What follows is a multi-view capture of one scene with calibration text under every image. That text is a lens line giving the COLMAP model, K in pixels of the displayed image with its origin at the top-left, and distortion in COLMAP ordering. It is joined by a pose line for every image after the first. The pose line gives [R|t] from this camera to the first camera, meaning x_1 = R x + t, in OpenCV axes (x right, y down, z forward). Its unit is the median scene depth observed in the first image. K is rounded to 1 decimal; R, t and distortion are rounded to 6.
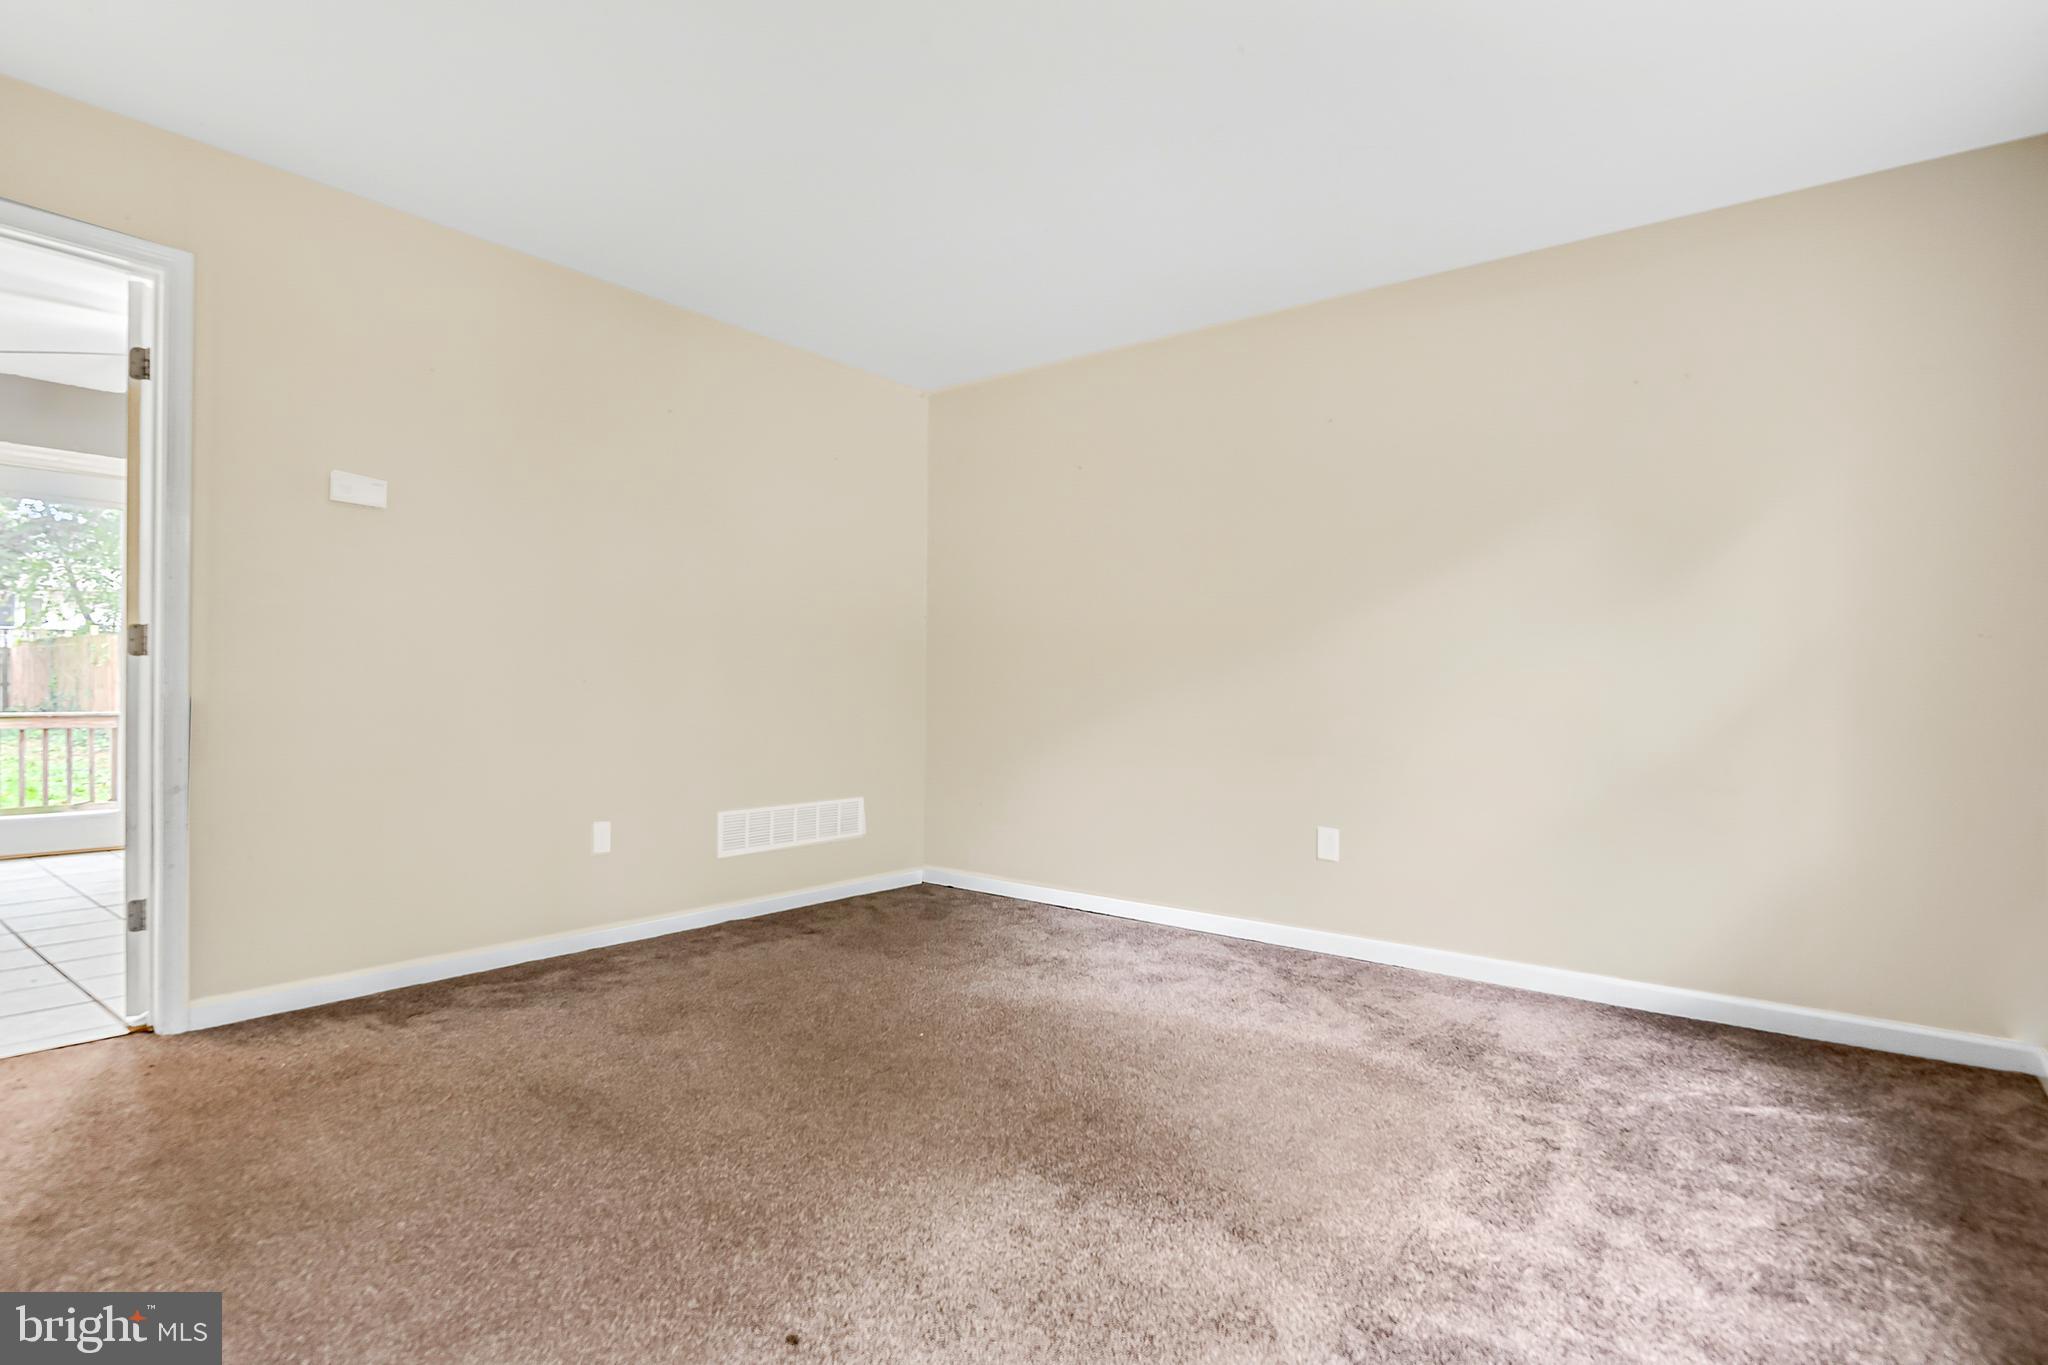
lens RADIAL K [[1013.6, 0, 1024.0], [0, 1013.6, 682.5], [0, 0, 1]] dist [-0.000052, 0.000050]
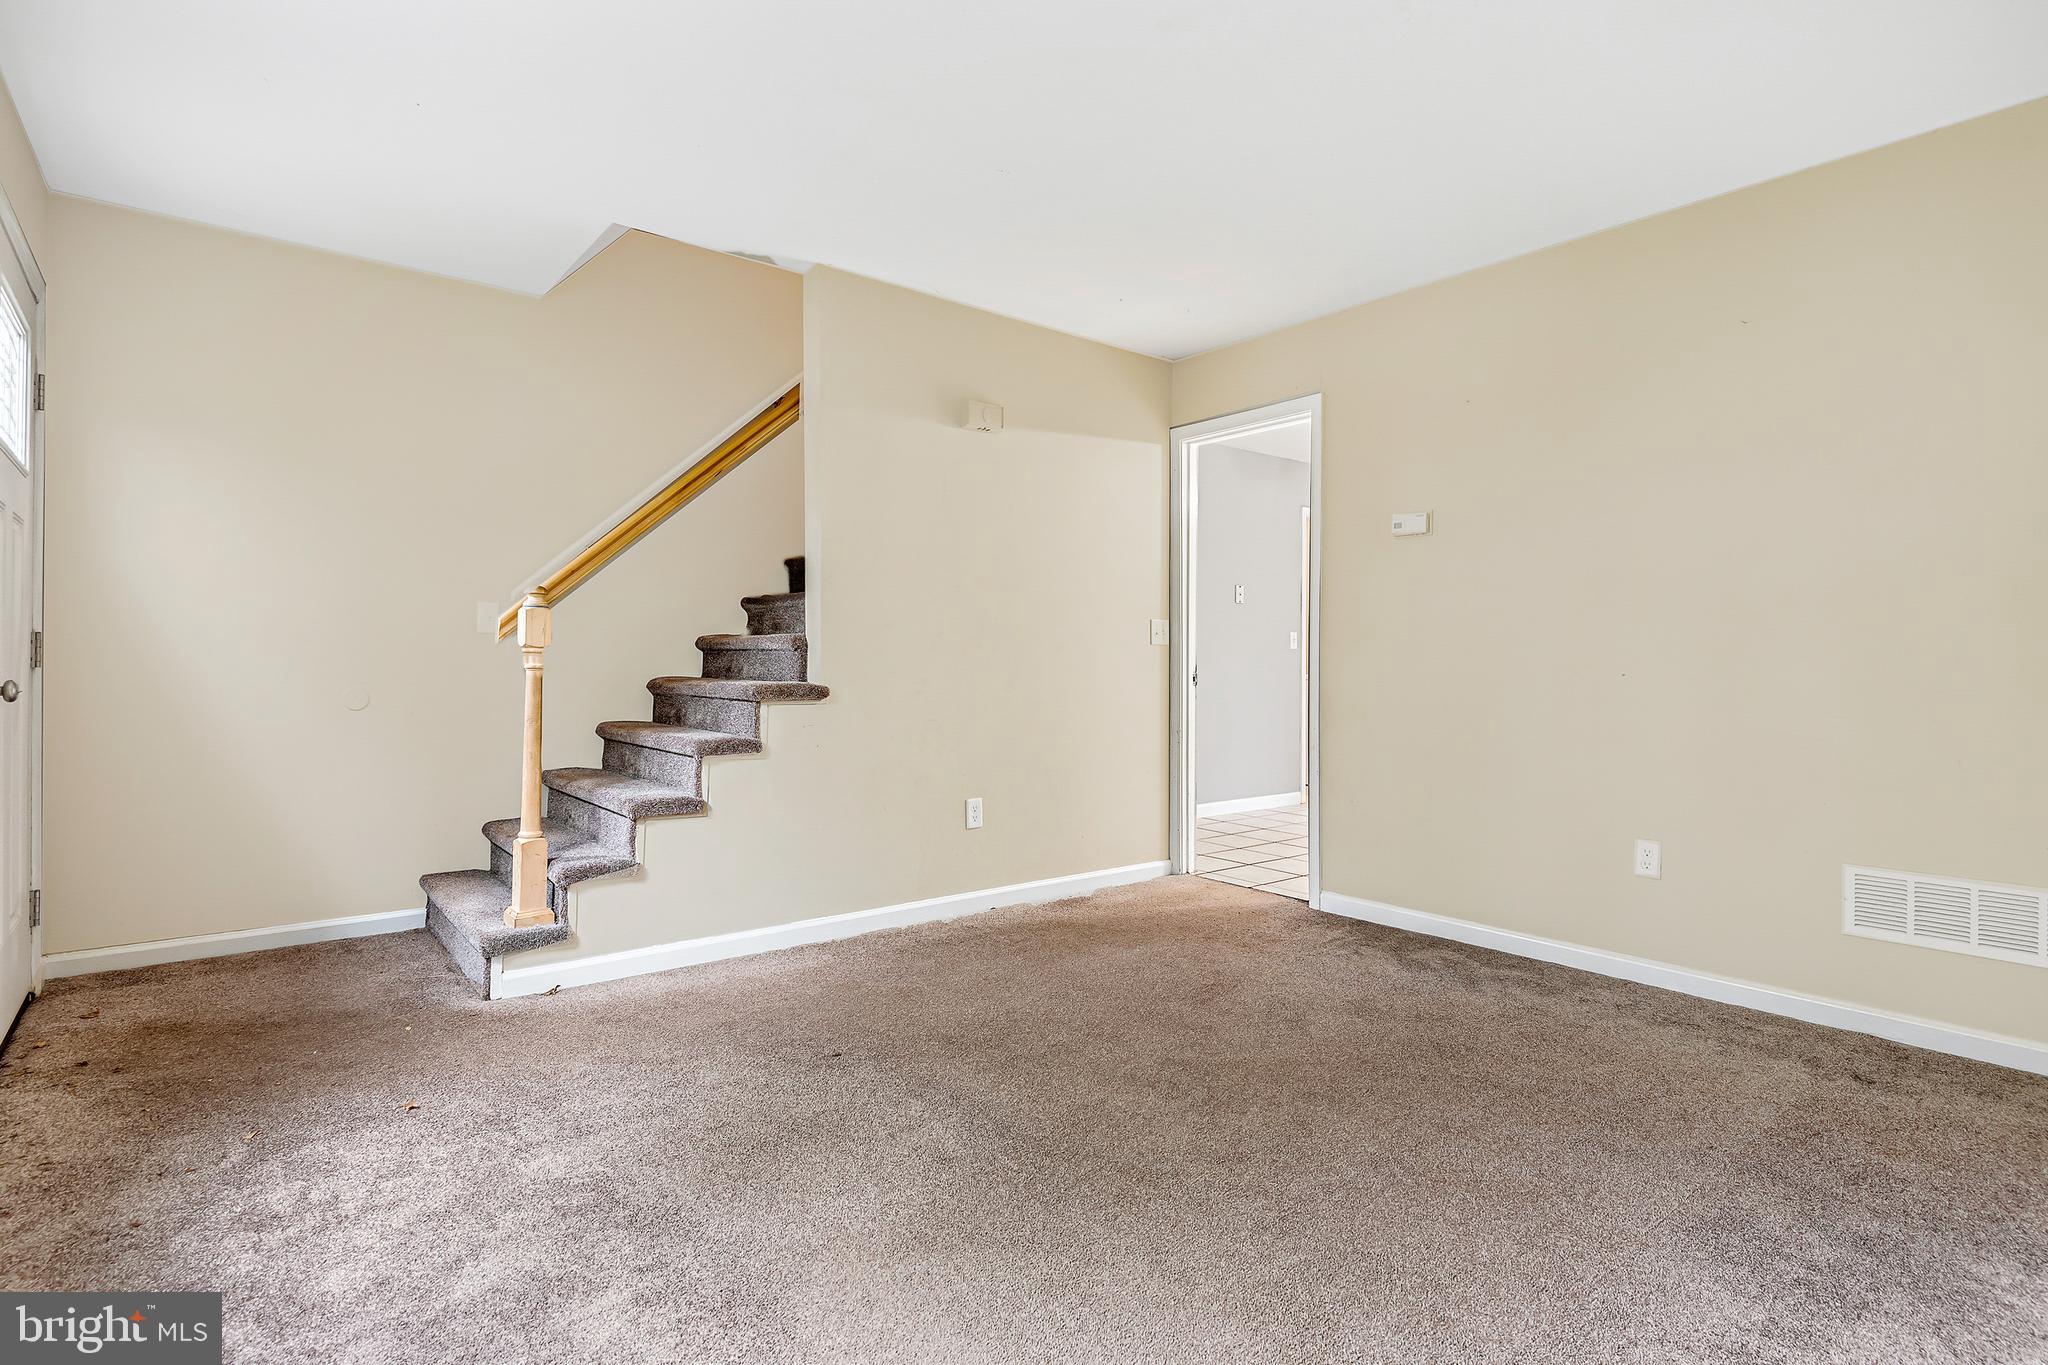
lens RADIAL K [[1019.4, 0, 1026.2], [0, 1019.4, 664.0], [0, 0, 1]] dist [0.003561, -0.000014]
pose [[-0.233522, -0.021178, -0.972121, 0.555611], [-0.001287, 0.999769, -0.021472, 0.006406], [0.972351, -0.003763, -0.233496, 0.682640]]
